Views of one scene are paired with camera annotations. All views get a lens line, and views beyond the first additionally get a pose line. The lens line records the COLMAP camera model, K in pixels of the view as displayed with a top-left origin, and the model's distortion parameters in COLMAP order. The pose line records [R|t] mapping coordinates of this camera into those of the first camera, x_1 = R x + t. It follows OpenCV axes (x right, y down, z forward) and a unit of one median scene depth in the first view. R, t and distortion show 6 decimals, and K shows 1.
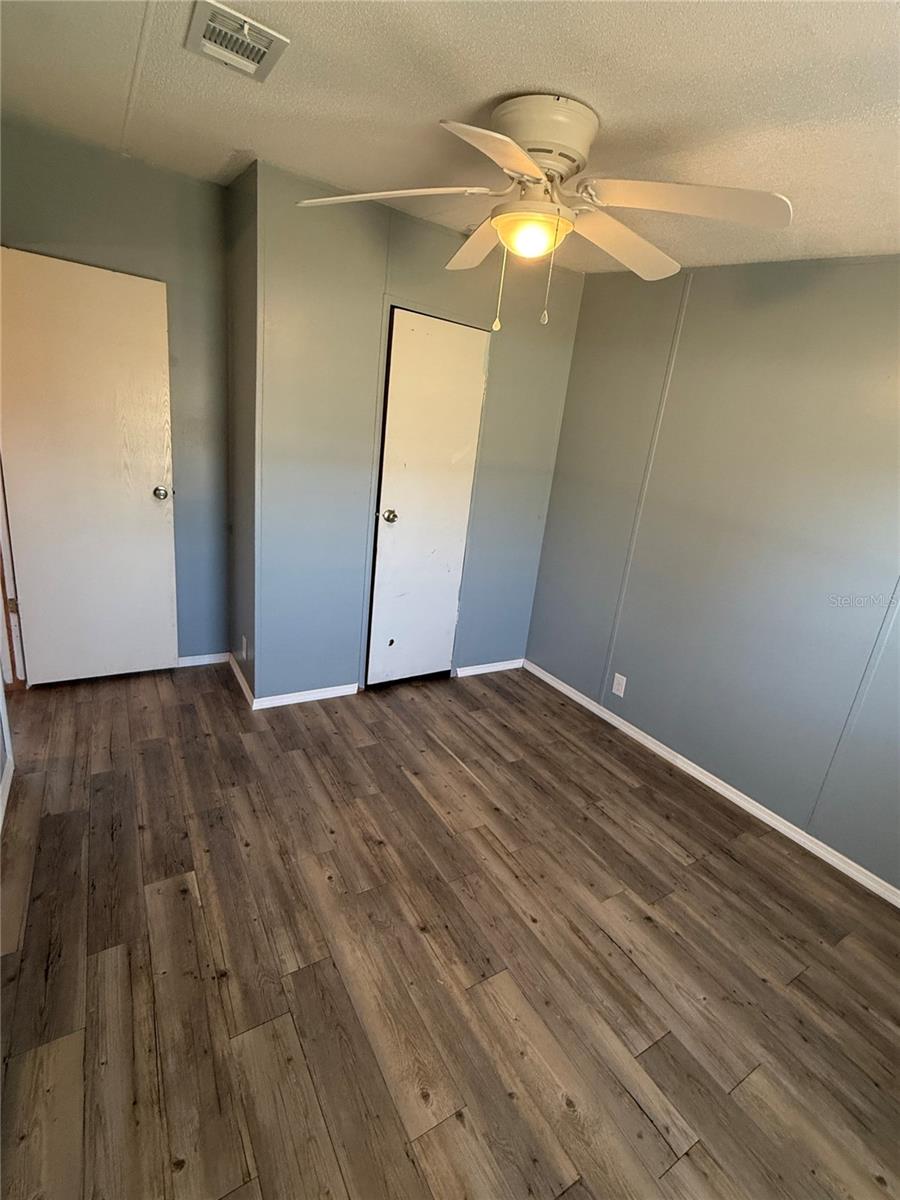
lens RADIAL K [[546.9, 0, 450.0], [0, 546.9, 600.0], [0, 0, 1]] dist [-0.000502, -0.000102]
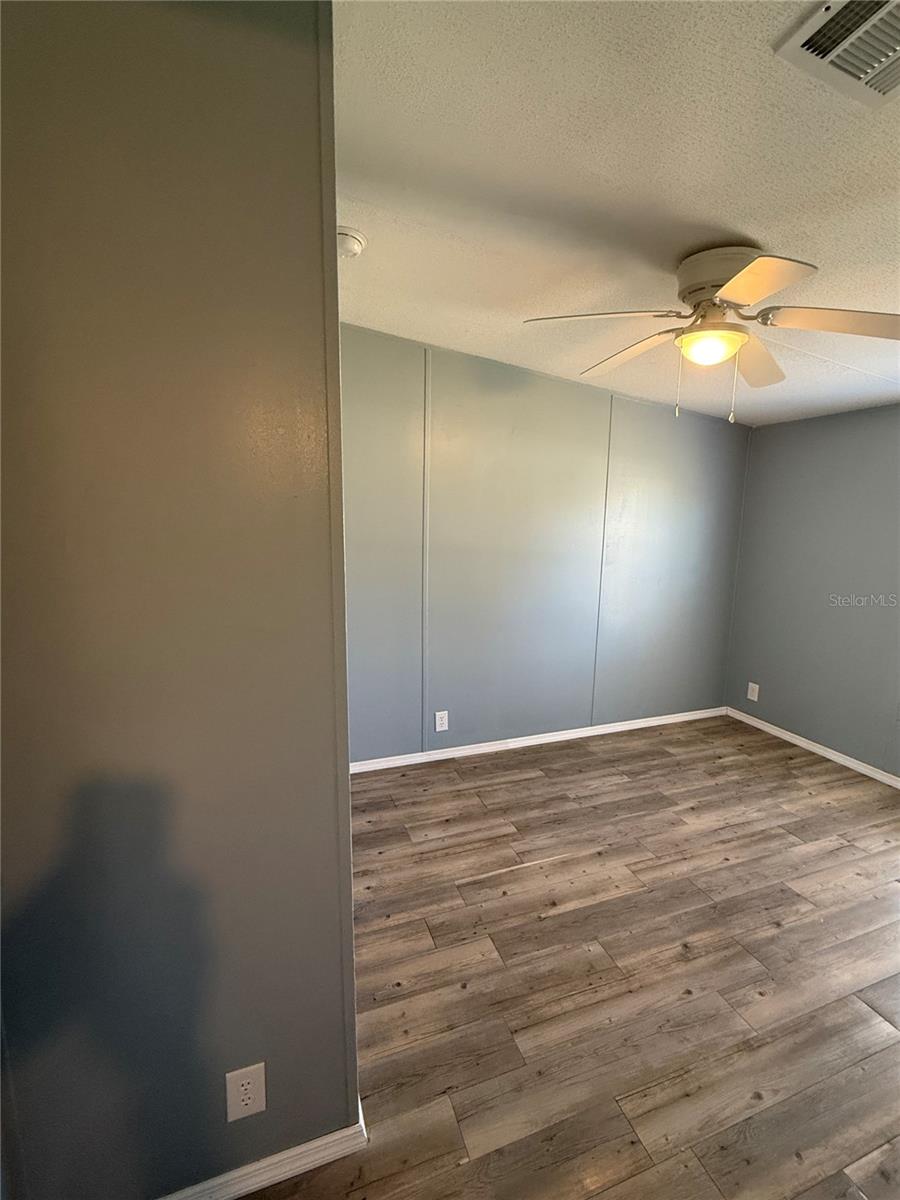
lens RADIAL K [[480.5, 0, 450.0], [0, 480.5, 600.0], [0, 0, 1]] dist [0.000445, -0.000199]
pose [[0.233616, -0.279157, 0.931394, -0.794309], [0.299964, 0.931869, 0.204061, -0.413916], [-0.924903, 0.231713, 0.301437, 0.905036]]
